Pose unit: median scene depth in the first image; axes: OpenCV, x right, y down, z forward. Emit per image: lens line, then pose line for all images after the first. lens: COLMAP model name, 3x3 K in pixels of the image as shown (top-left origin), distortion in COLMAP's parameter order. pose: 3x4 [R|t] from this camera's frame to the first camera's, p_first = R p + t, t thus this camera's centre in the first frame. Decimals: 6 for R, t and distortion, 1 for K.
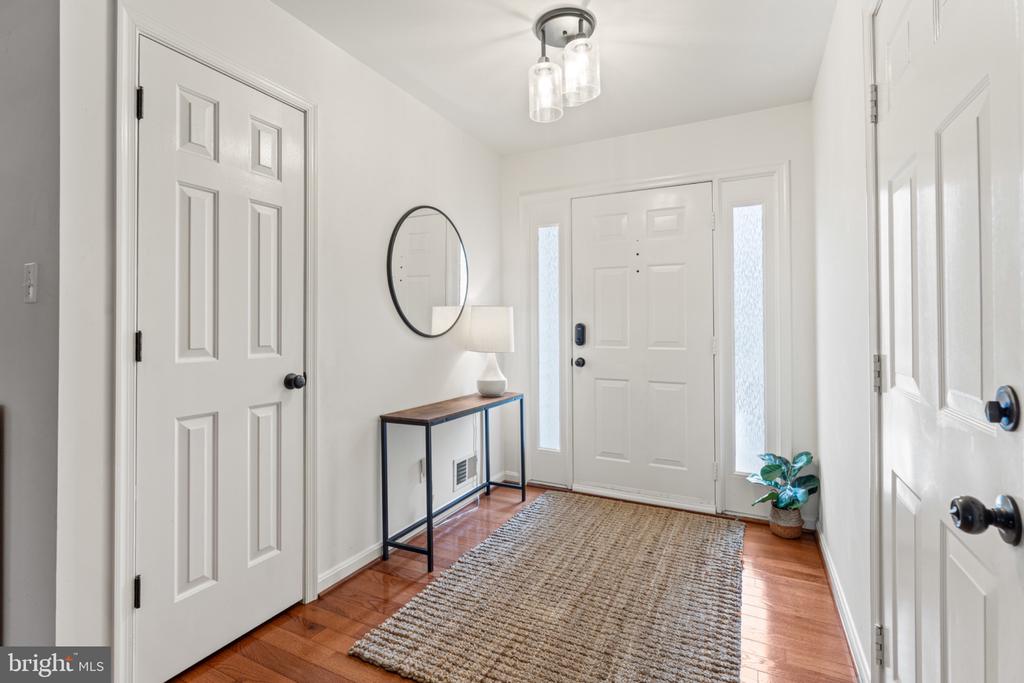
lens RADIAL K [[479.2, 0, 523.8], [0, 479.2, 323.4], [0, 0, 1]] dist [0.013319, -0.000663]
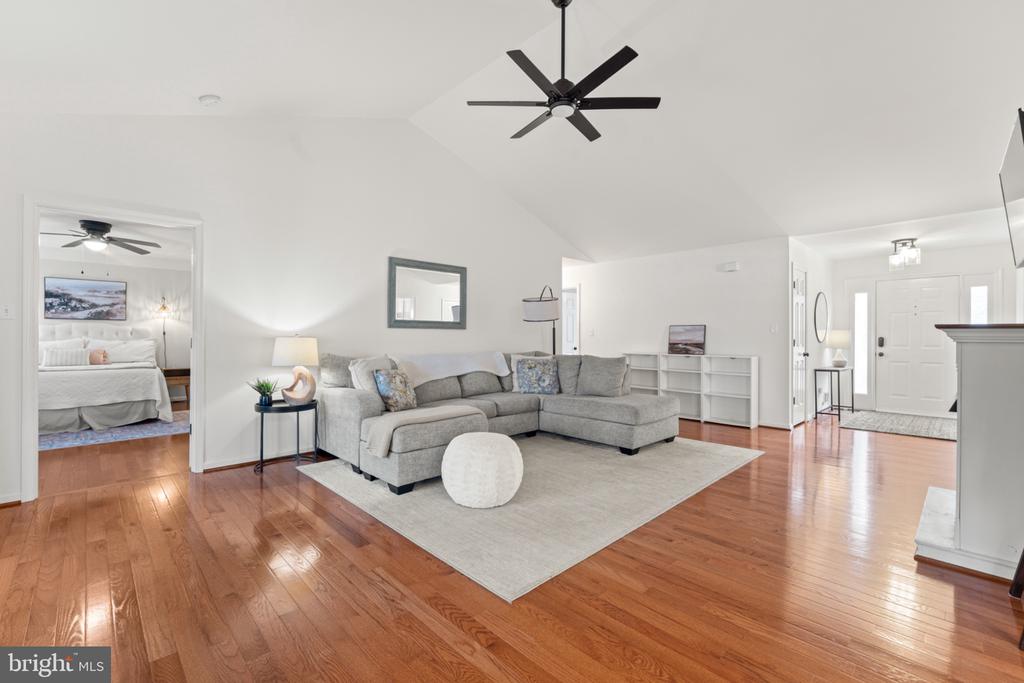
lens RADIAL K [[440.0, 0, 519.2], [0, 440.0, 342.0], [0, 0, 1]] dist [0.002183, 0.000279]
pose [[0.945371, 0.010584, -0.325825, -0.848342], [-0.004423, 0.999797, 0.019642, -0.010150], [0.325967, -0.017128, 0.945226, -1.576004]]
